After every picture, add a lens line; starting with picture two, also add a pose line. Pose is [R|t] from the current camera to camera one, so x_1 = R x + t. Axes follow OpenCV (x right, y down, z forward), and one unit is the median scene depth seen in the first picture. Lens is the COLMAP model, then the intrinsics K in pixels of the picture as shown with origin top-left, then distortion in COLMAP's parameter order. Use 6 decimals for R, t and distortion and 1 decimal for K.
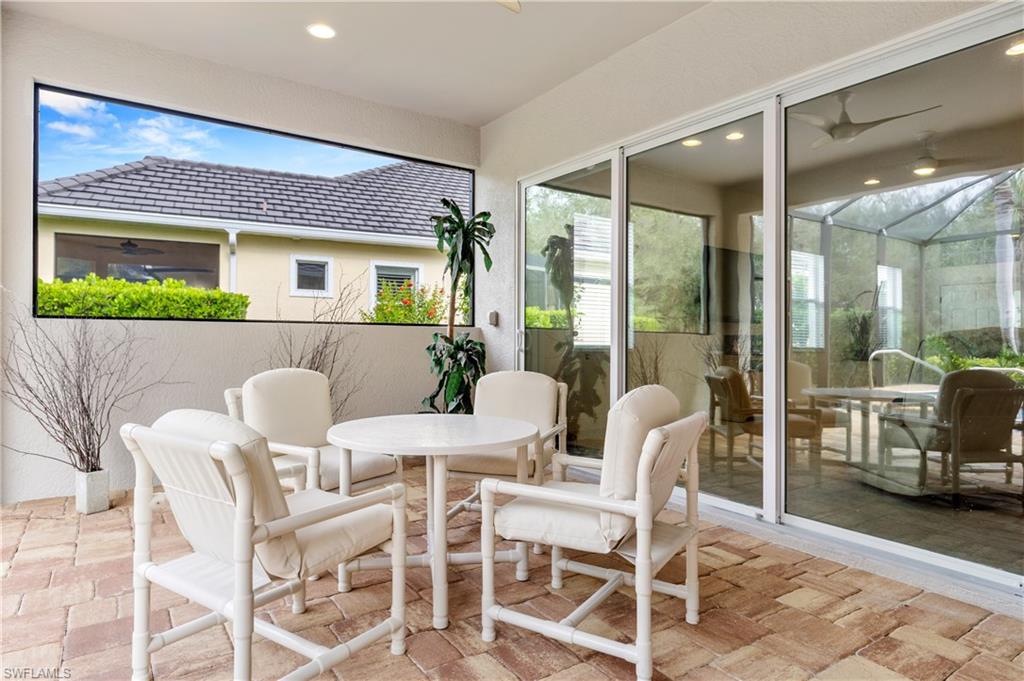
lens RADIAL K [[603.1, 0, 511.2], [0, 603.1, 330.6], [0, 0, 1]] dist [0.002919, -0.001419]
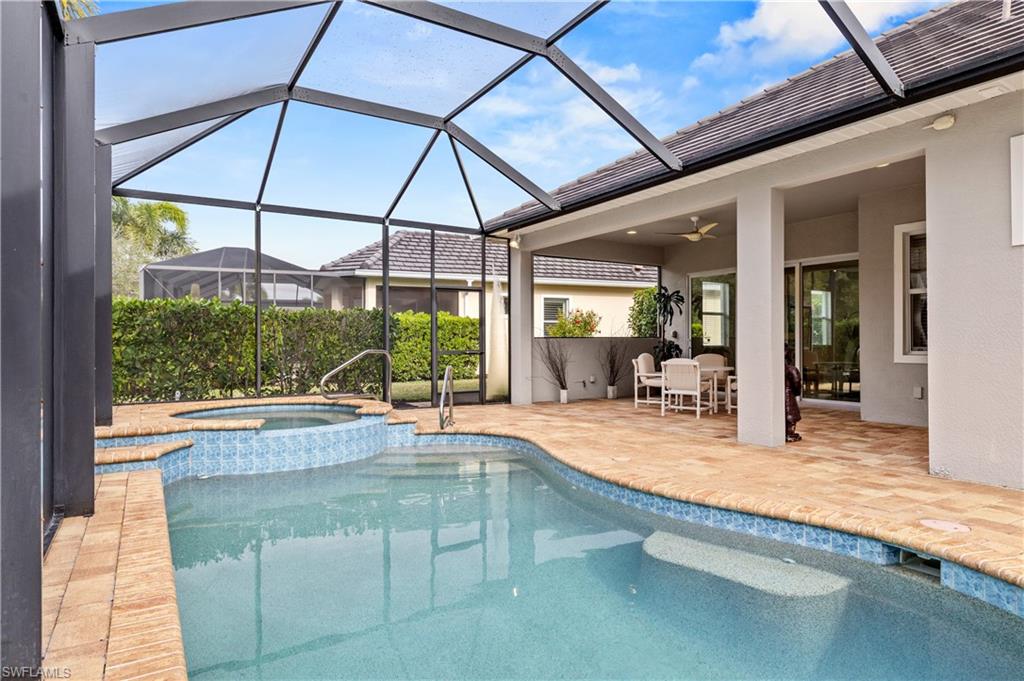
lens RADIAL K [[603.1, 0, 514.7], [0, 603.1, 341.9], [0, 0, 1]] dist [0.002919, -0.001419]
pose [[0.999117, -0.015901, -0.038886, -0.324925], [0.016376, 0.999795, 0.011931, -0.017167], [0.038688, -0.012557, 0.999172, -0.771239]]
